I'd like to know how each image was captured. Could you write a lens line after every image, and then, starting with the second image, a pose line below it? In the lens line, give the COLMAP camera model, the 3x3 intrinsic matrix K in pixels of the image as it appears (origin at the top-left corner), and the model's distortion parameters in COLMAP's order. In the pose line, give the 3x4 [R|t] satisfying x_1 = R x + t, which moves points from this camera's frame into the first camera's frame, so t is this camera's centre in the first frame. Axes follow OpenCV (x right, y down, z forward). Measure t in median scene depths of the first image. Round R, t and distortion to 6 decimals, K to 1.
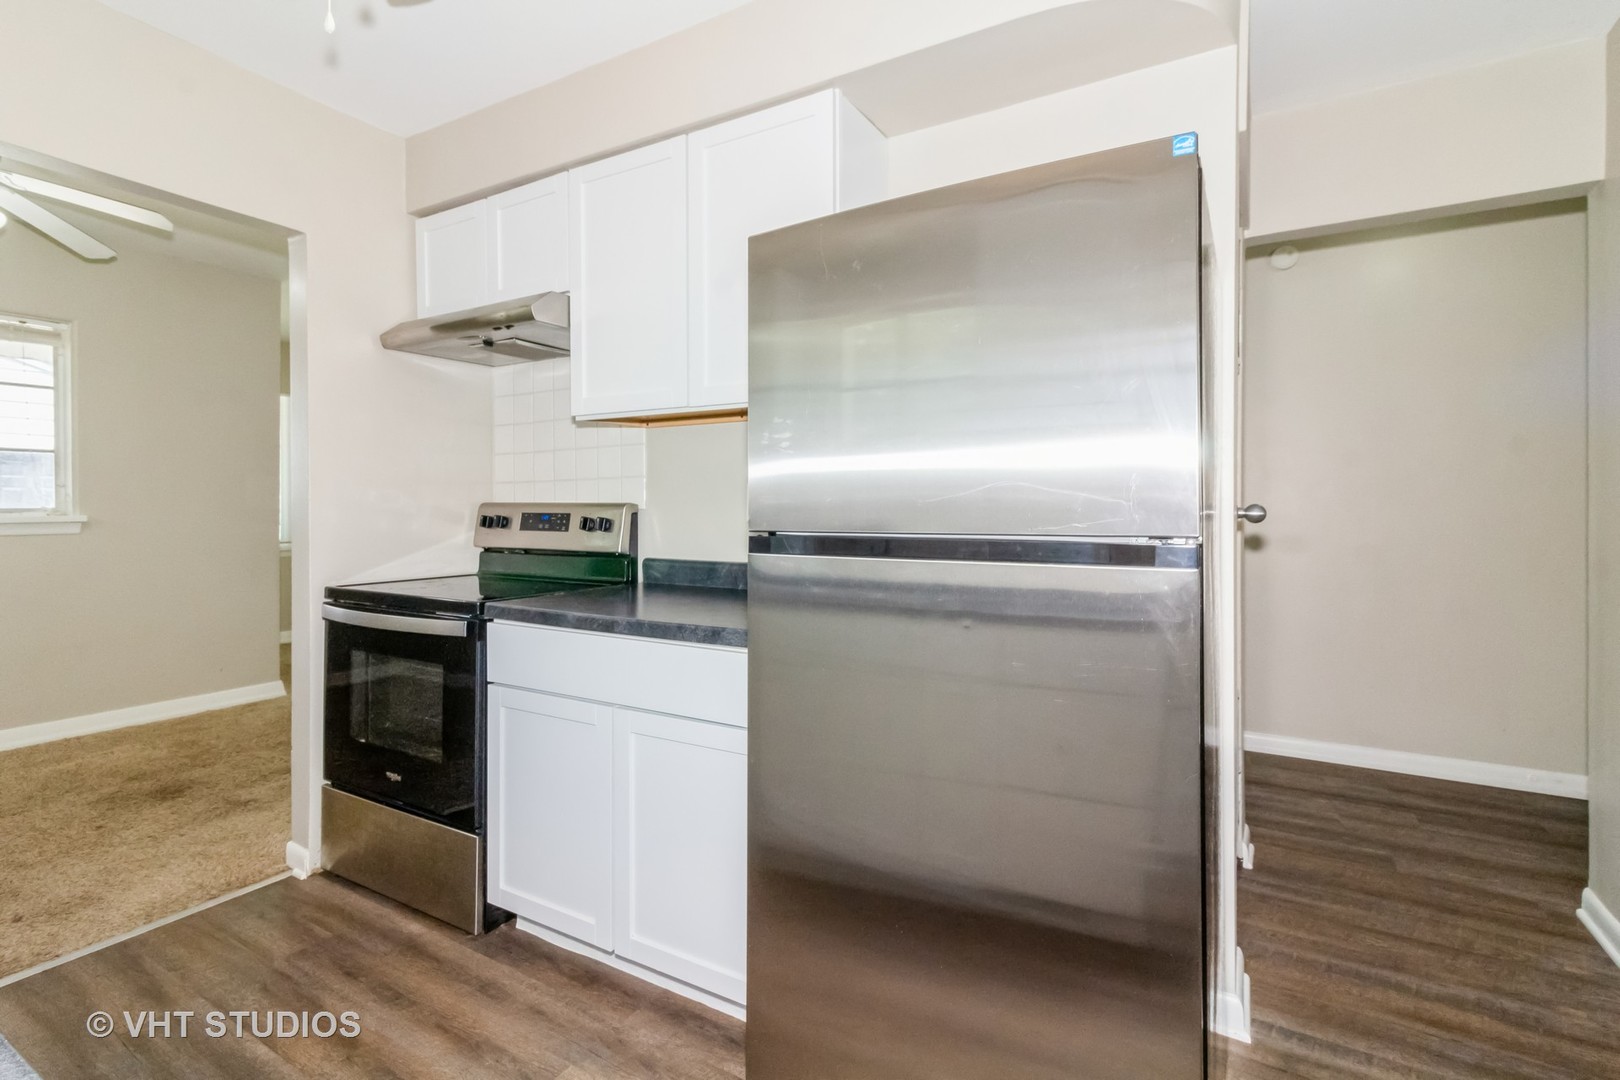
lens RADIAL K [[795.9, 0, 815.3], [0, 795.9, 534.4], [0, 0, 1]] dist [0.003159, 0.000024]
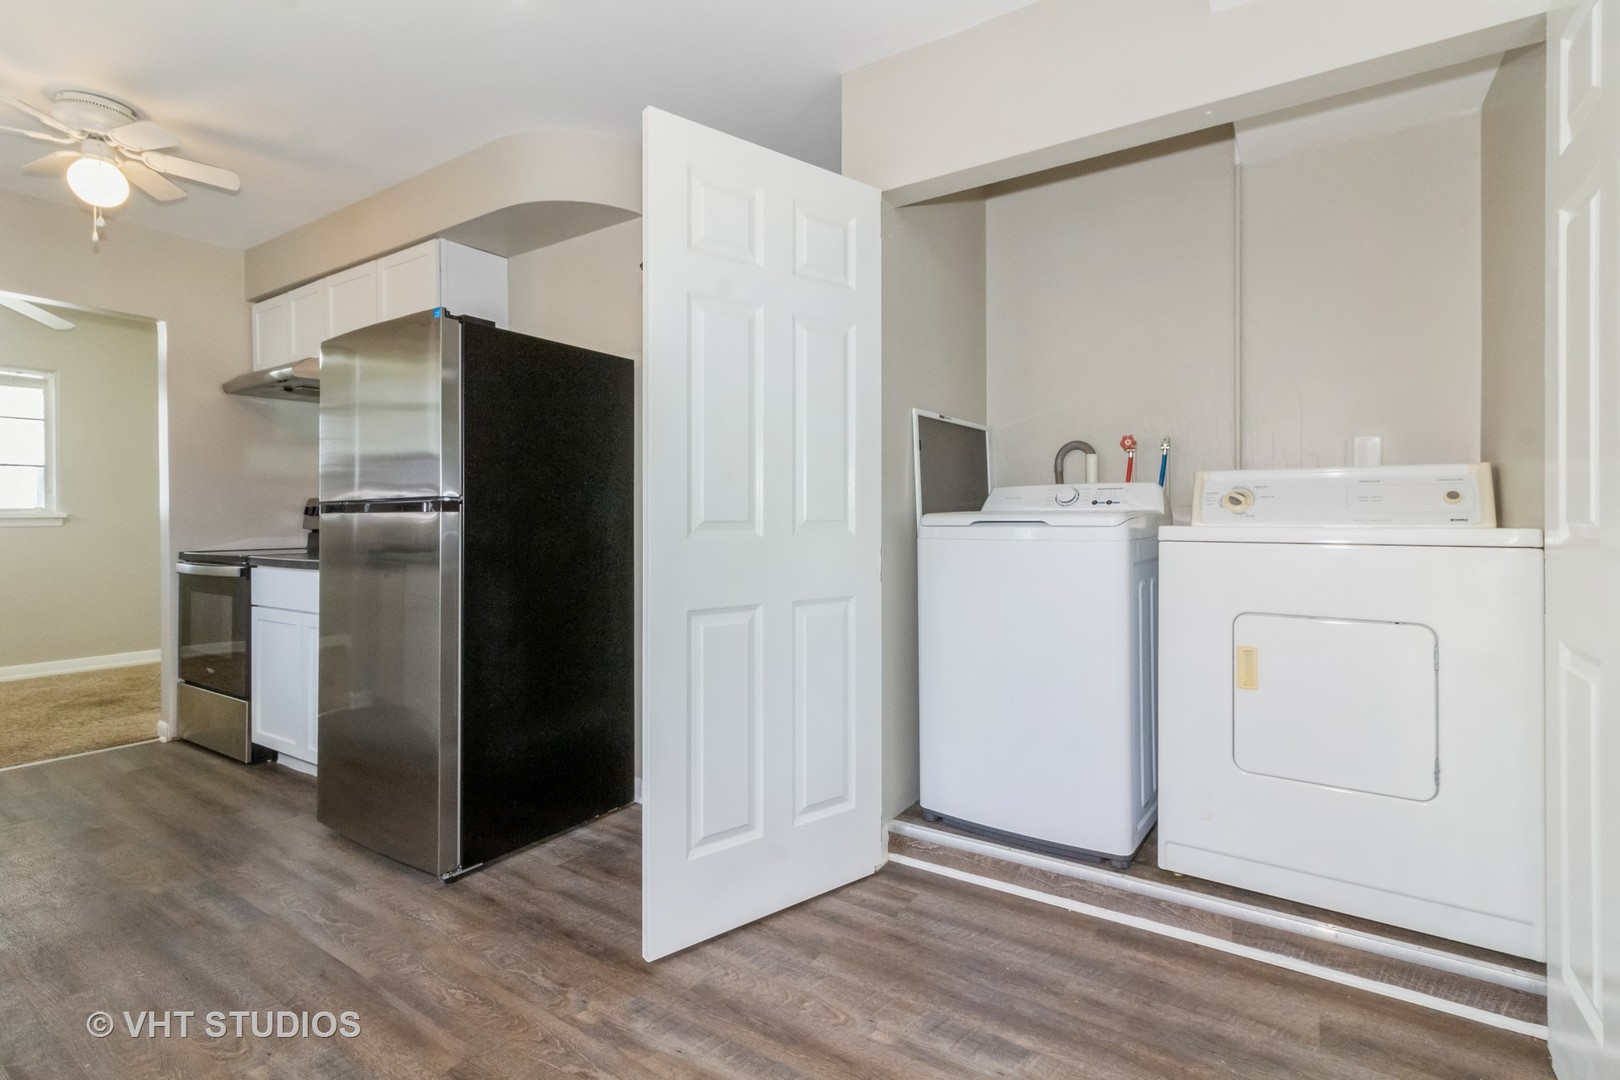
lens RADIAL K [[795.9, 0, 818.4], [0, 795.9, 535.2], [0, 0, 1]] dist [0.003159, 0.000024]
pose [[0.998600, -0.011339, -0.051664, 0.624208], [0.011131, 0.999929, -0.004303, 0.048581], [0.051709, 0.003722, 0.998655, -0.420032]]
